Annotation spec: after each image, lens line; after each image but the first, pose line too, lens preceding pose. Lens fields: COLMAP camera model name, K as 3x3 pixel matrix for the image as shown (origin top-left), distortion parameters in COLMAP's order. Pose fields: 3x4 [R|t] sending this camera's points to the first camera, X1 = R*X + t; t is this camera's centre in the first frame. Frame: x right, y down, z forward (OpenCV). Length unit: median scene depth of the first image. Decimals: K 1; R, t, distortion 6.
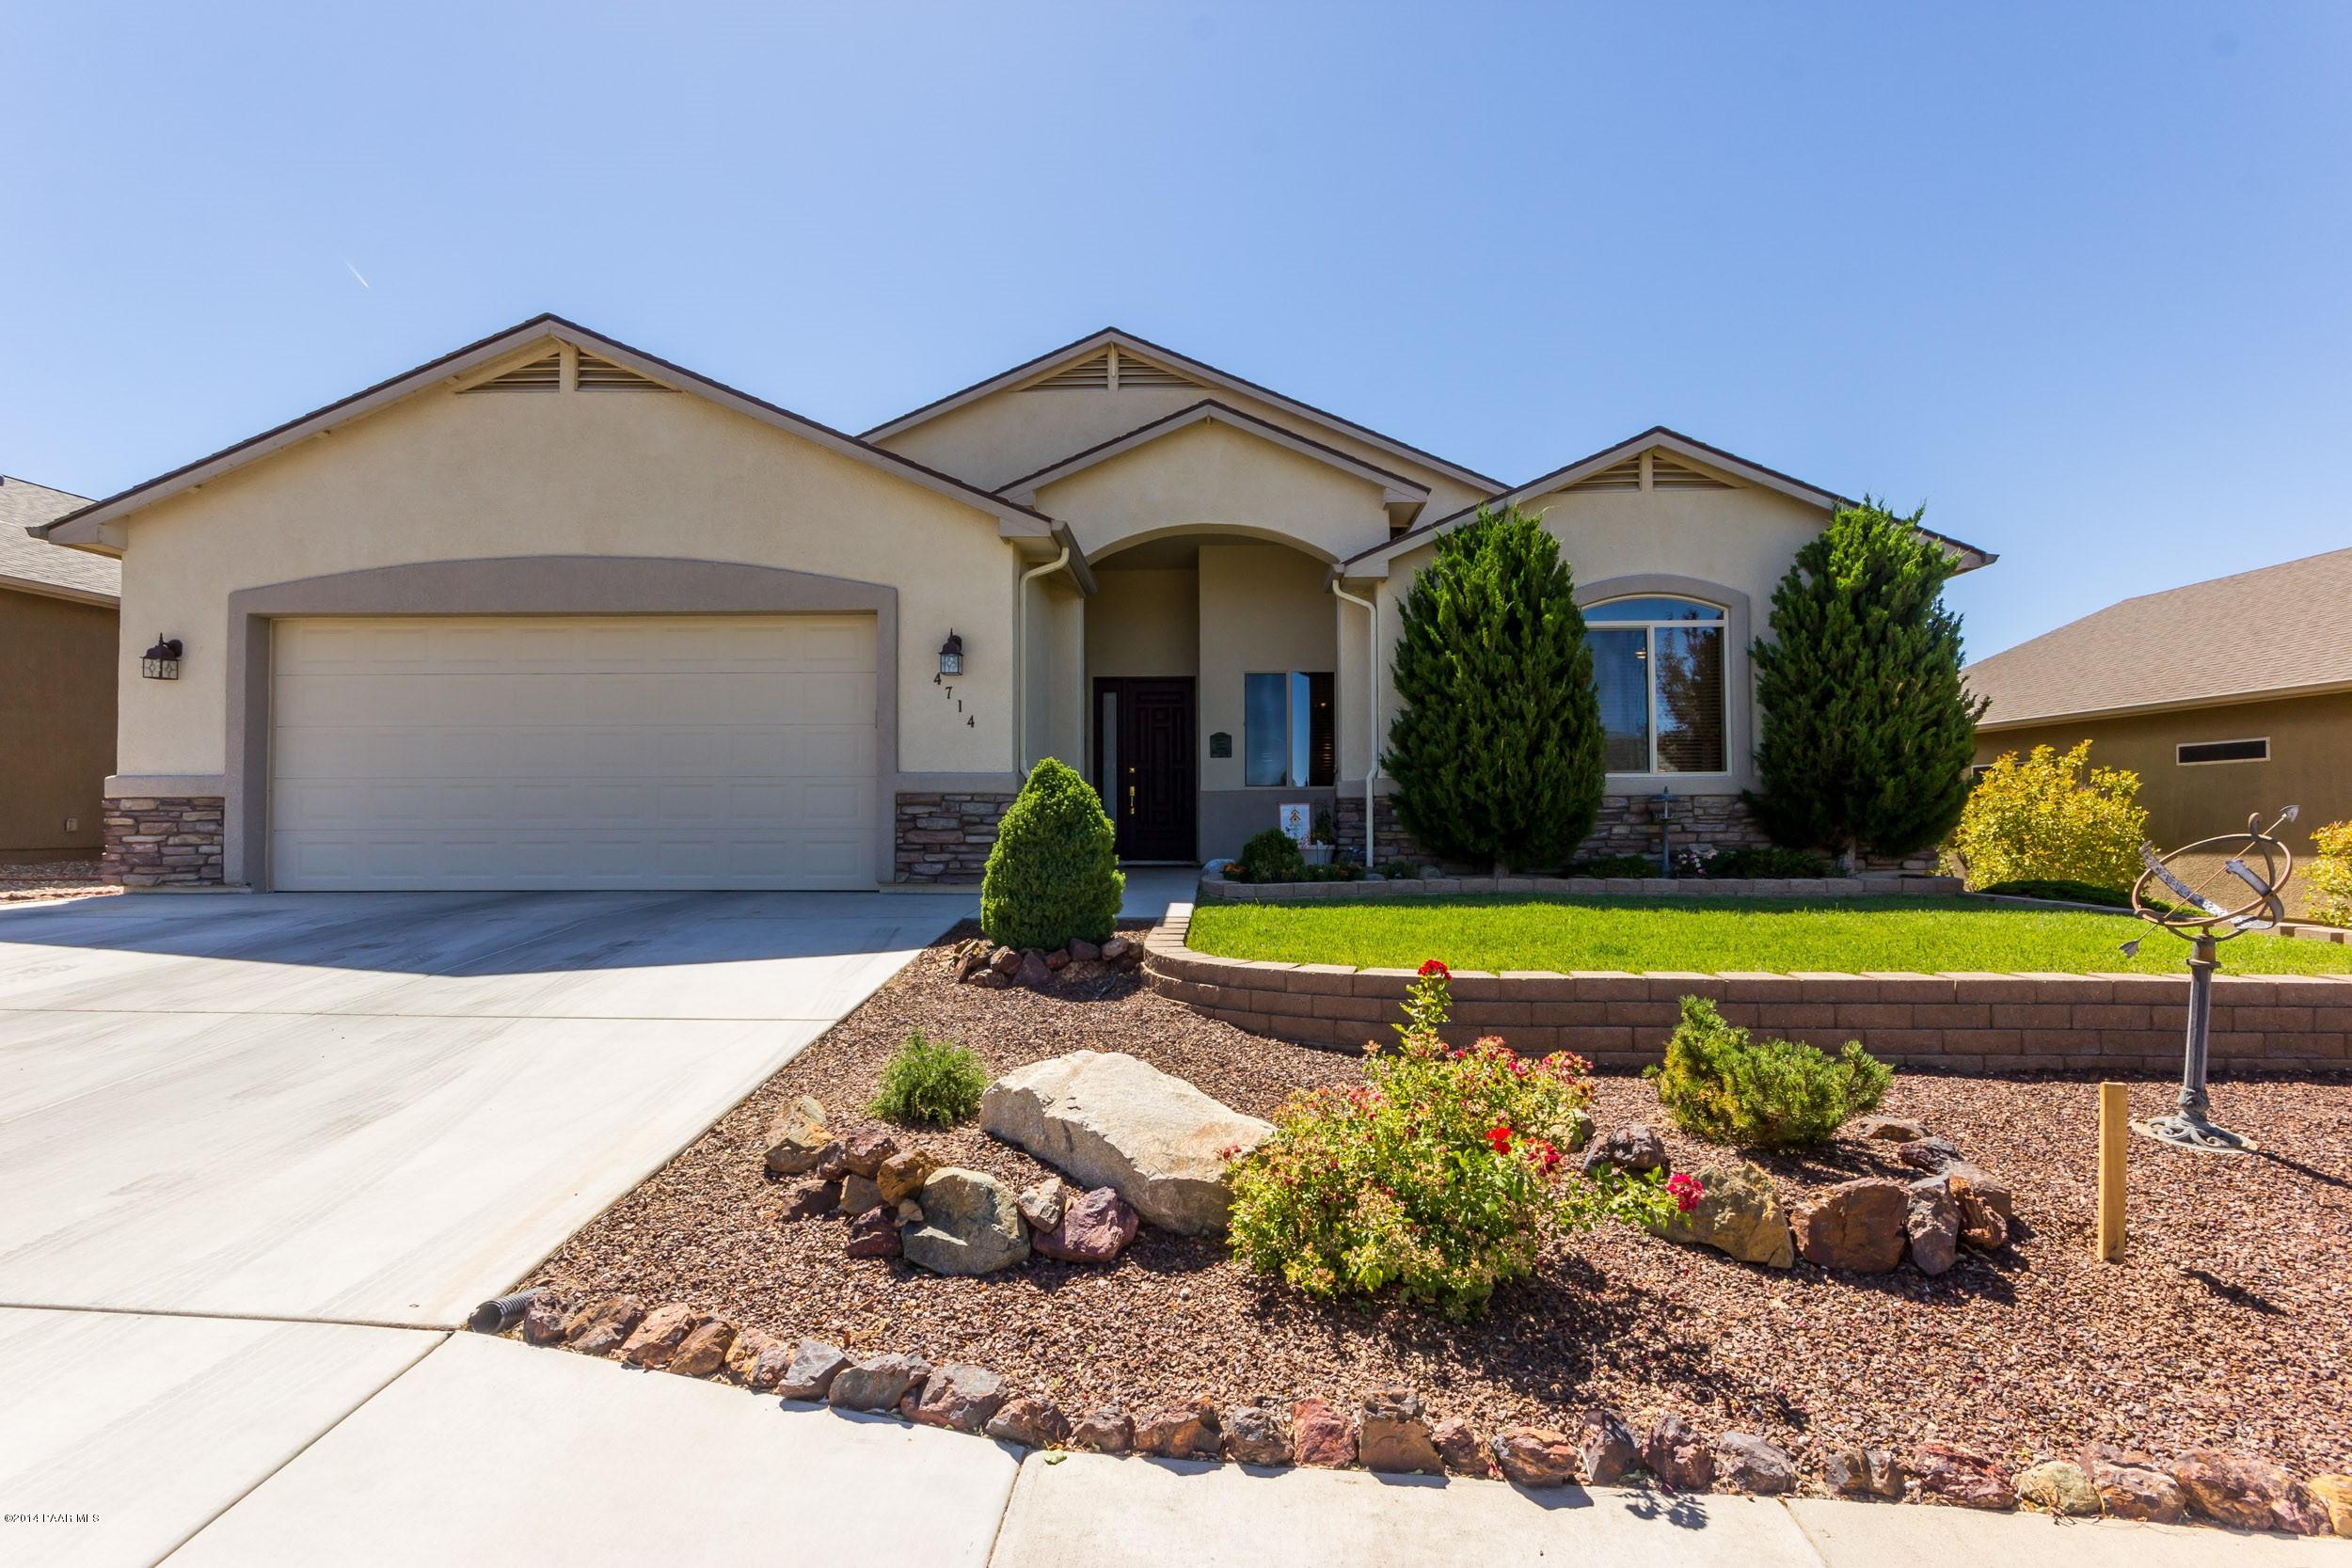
lens RADIAL K [[1091.5, 0, 1183.1], [0, 1091.5, 799.6], [0, 0, 1]] dist [-0.015780, 0.010698]
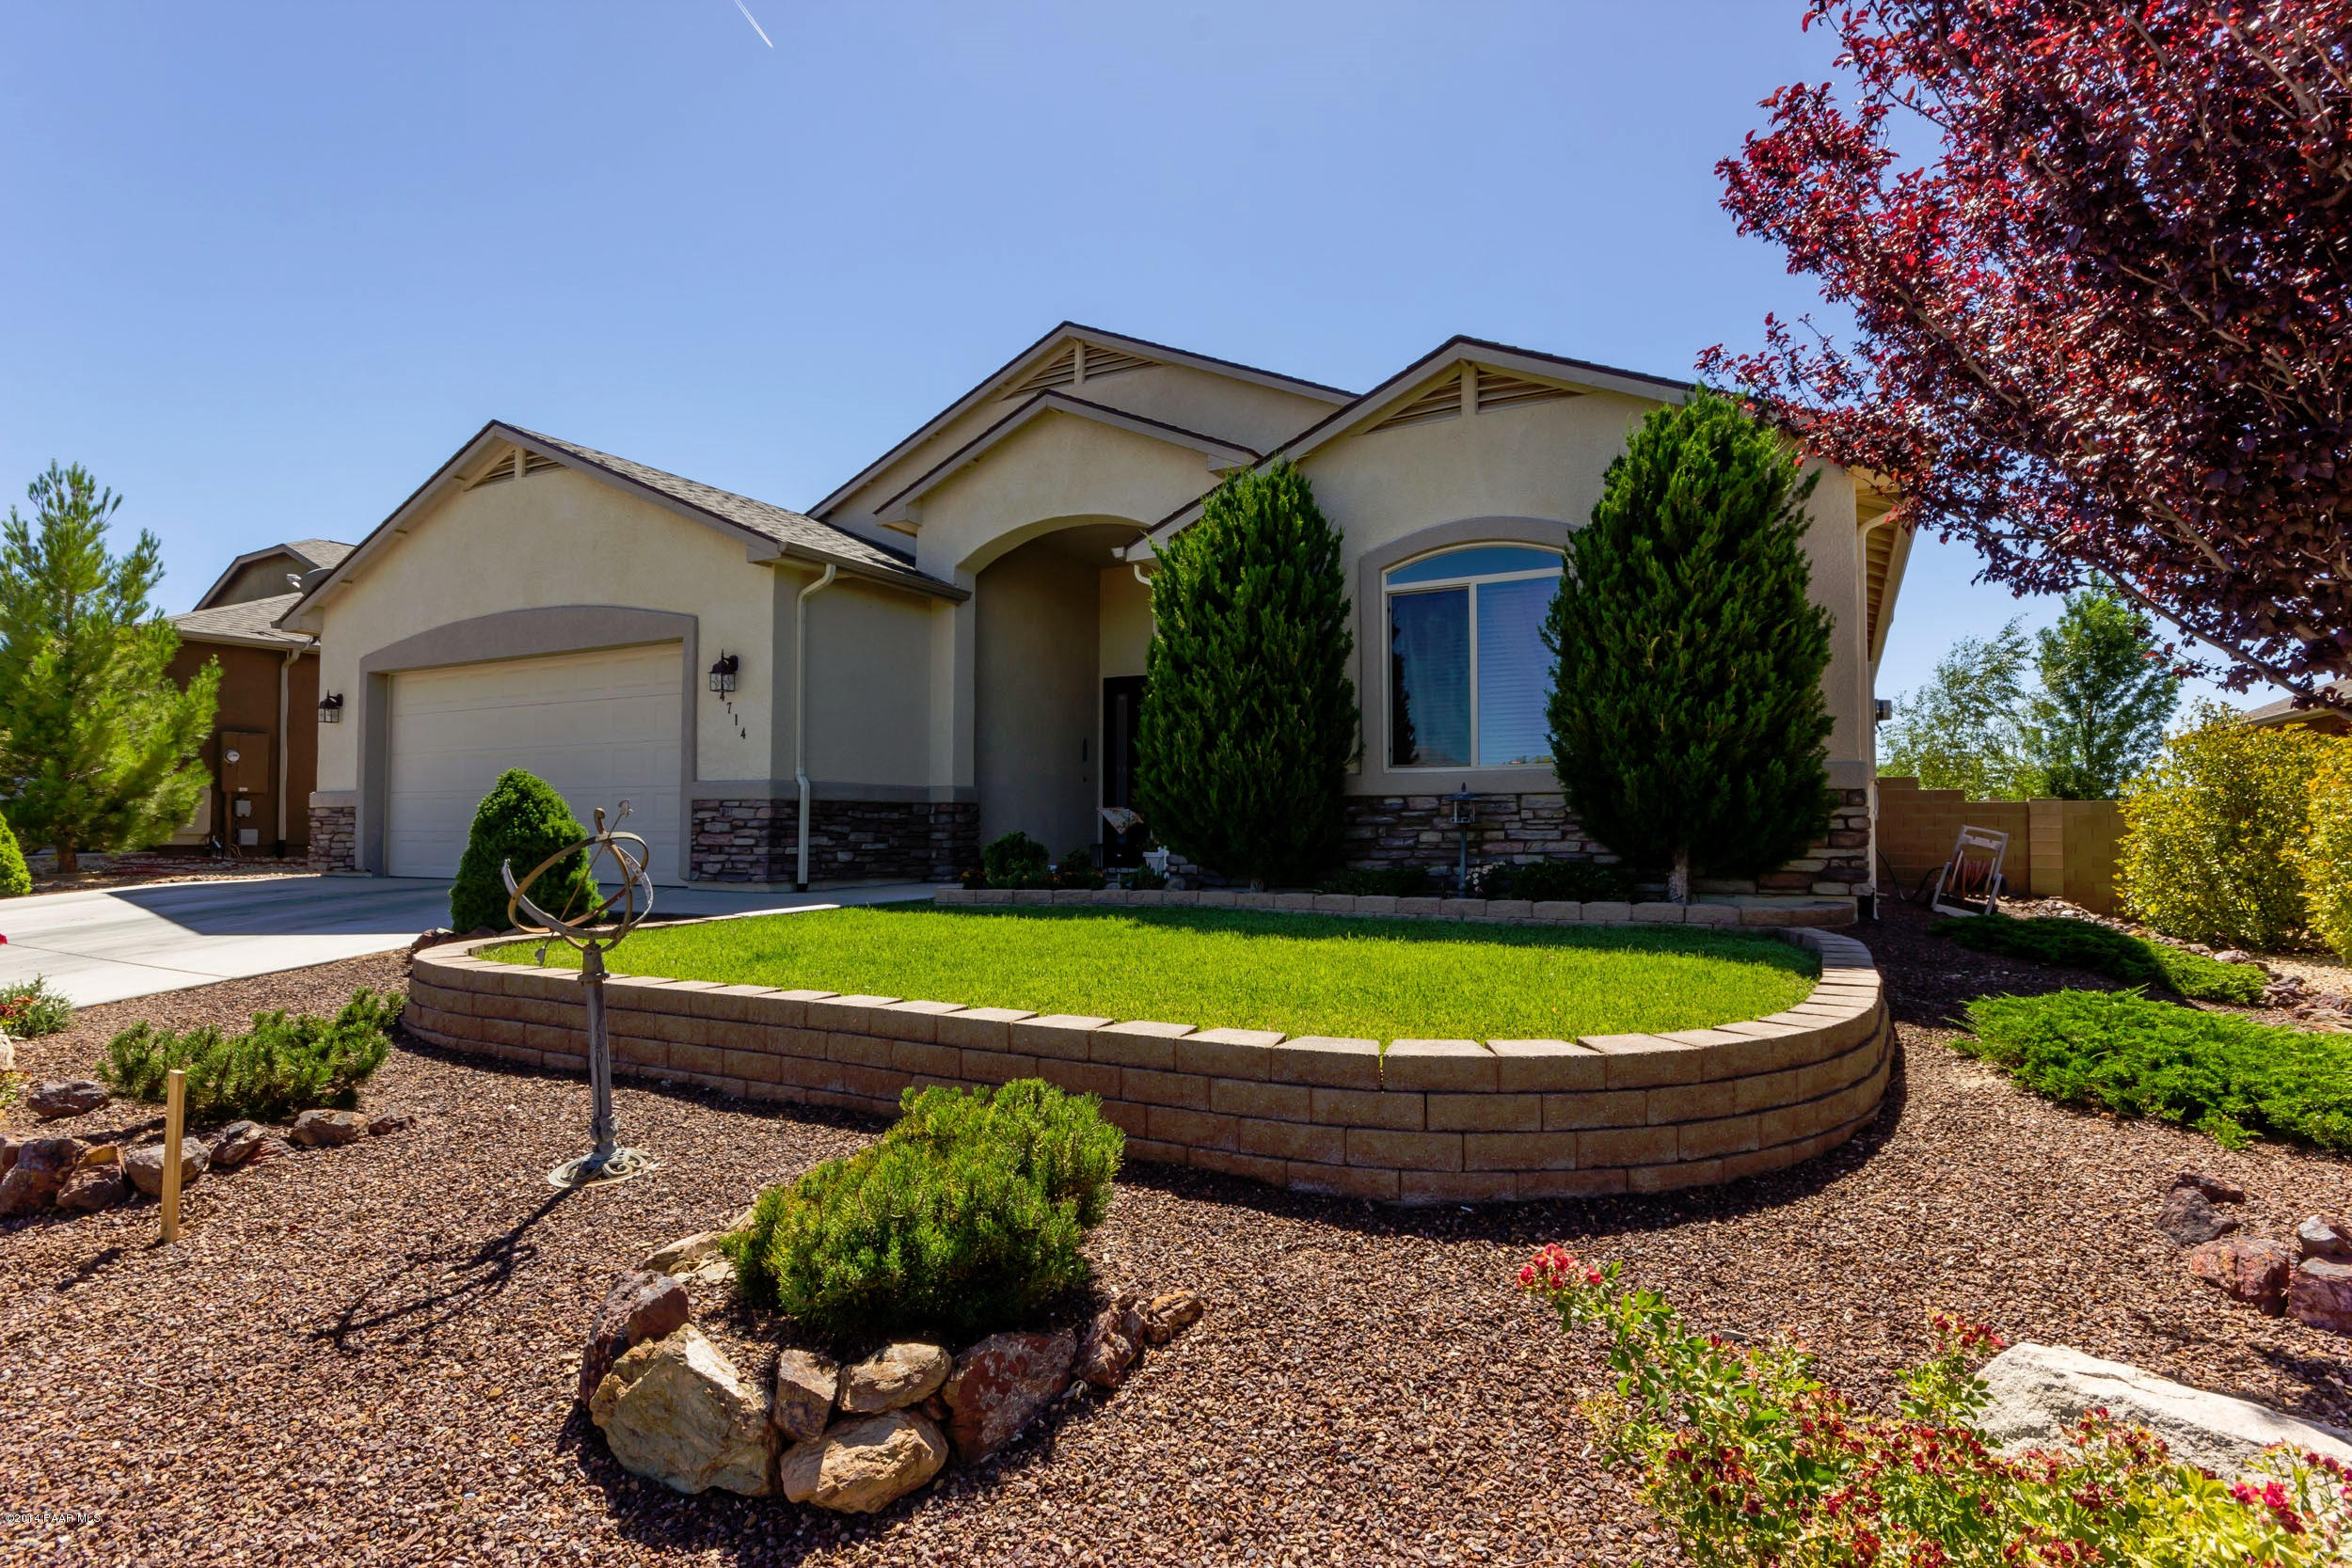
lens RADIAL K [[1228.8, 0, 1176.1], [0, 1228.8, 776.0], [0, 0, 1]] dist [0.000146, -0.000030]
pose [[0.884970, -0.018305, -0.465287, 0.691033], [0.004935, 0.999540, -0.029937, 0.009081], [0.465621, 0.024197, 0.884653, 0.105786]]
